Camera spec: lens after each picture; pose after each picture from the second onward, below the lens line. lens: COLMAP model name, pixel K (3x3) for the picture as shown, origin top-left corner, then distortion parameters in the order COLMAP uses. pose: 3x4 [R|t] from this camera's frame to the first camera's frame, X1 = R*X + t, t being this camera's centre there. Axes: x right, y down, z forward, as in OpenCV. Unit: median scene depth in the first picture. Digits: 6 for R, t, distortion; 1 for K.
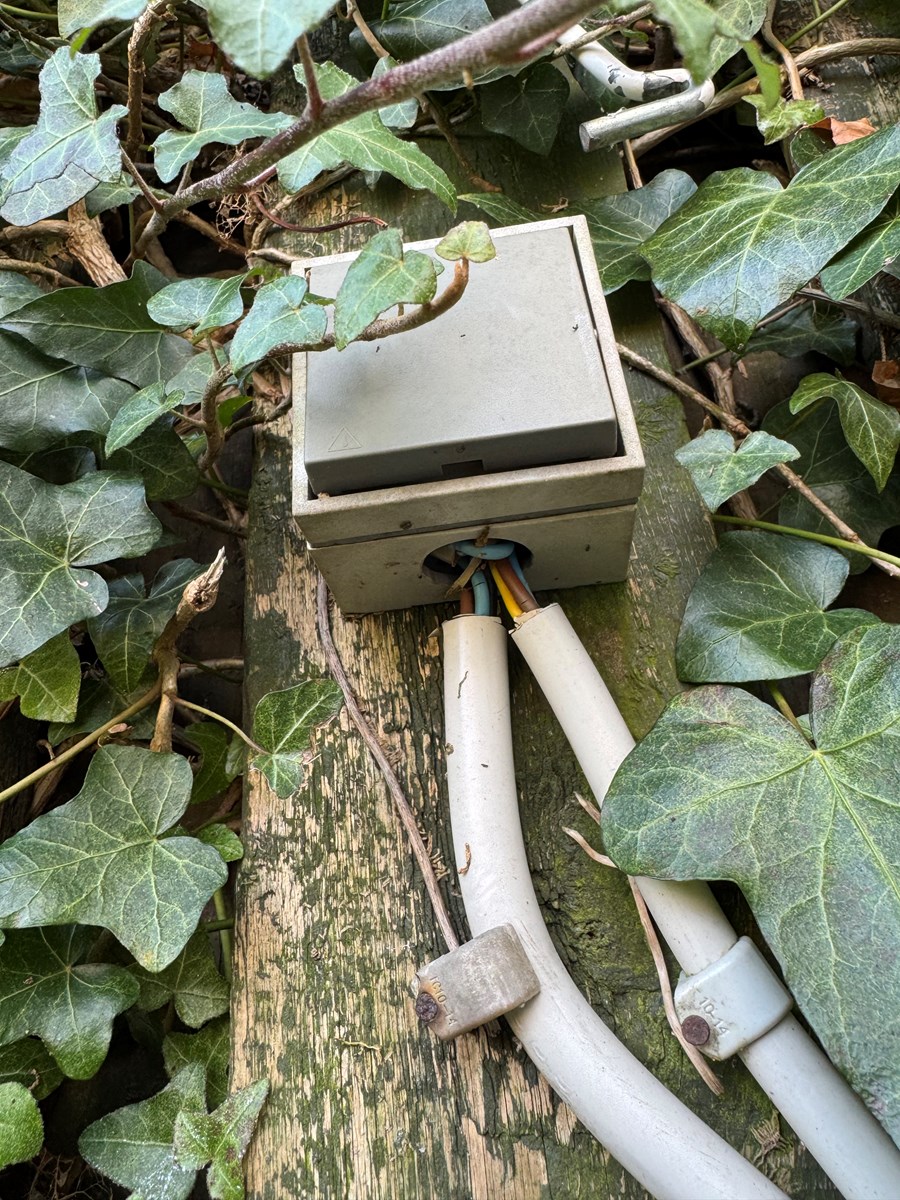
lens RADIAL K [[863.7, 0, 449.4], [0, 863.7, 600.2], [0, 0, 1]] dist [-0.007213, -0.001055]
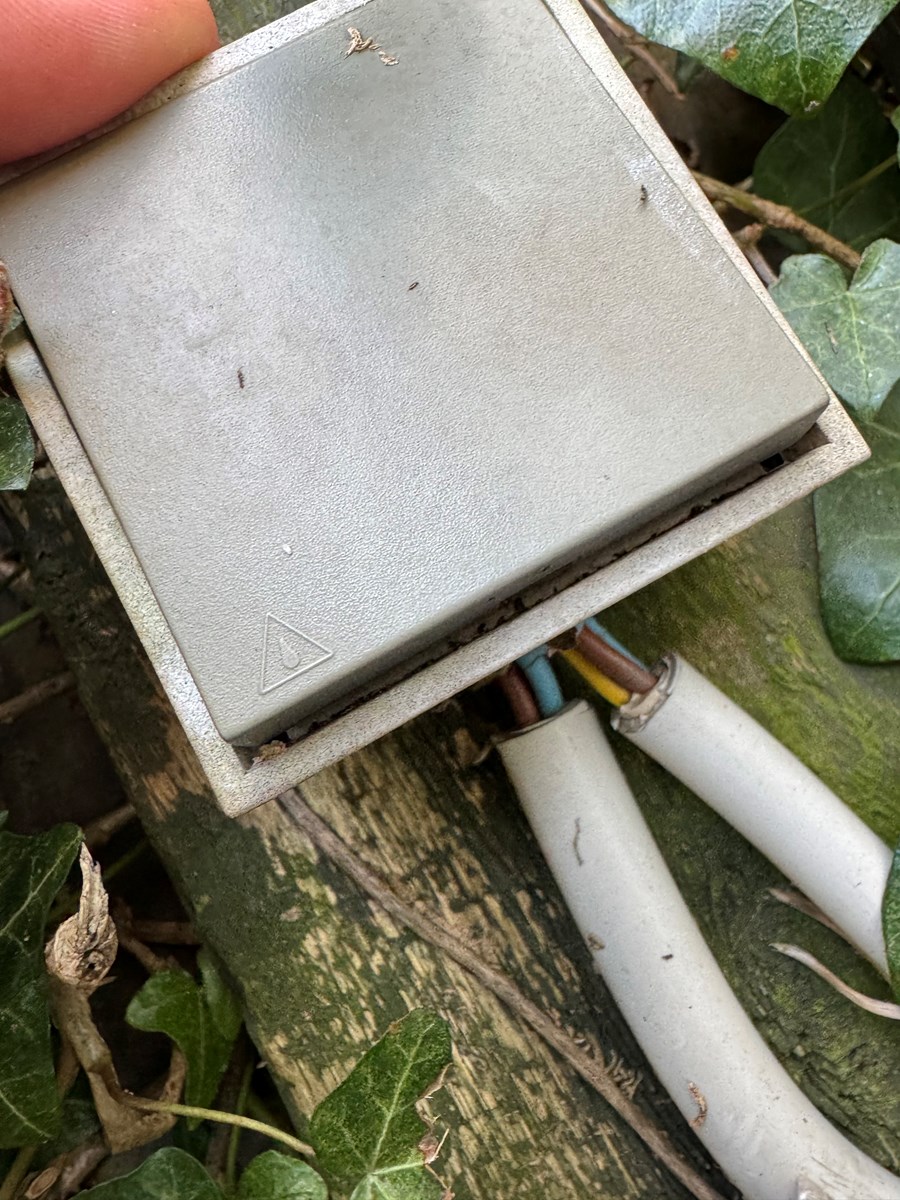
lens RADIAL K [[863.7, 0, 471.0], [0, 863.7, 565.7], [0, 0, 1]] dist [-0.007213, -0.001055]
pose [[0.905710, -0.383362, 0.180898, -0.084269], [0.318841, 0.897312, 0.305240, -0.268426], [-0.279339, -0.218781, 0.934936, 0.485391]]
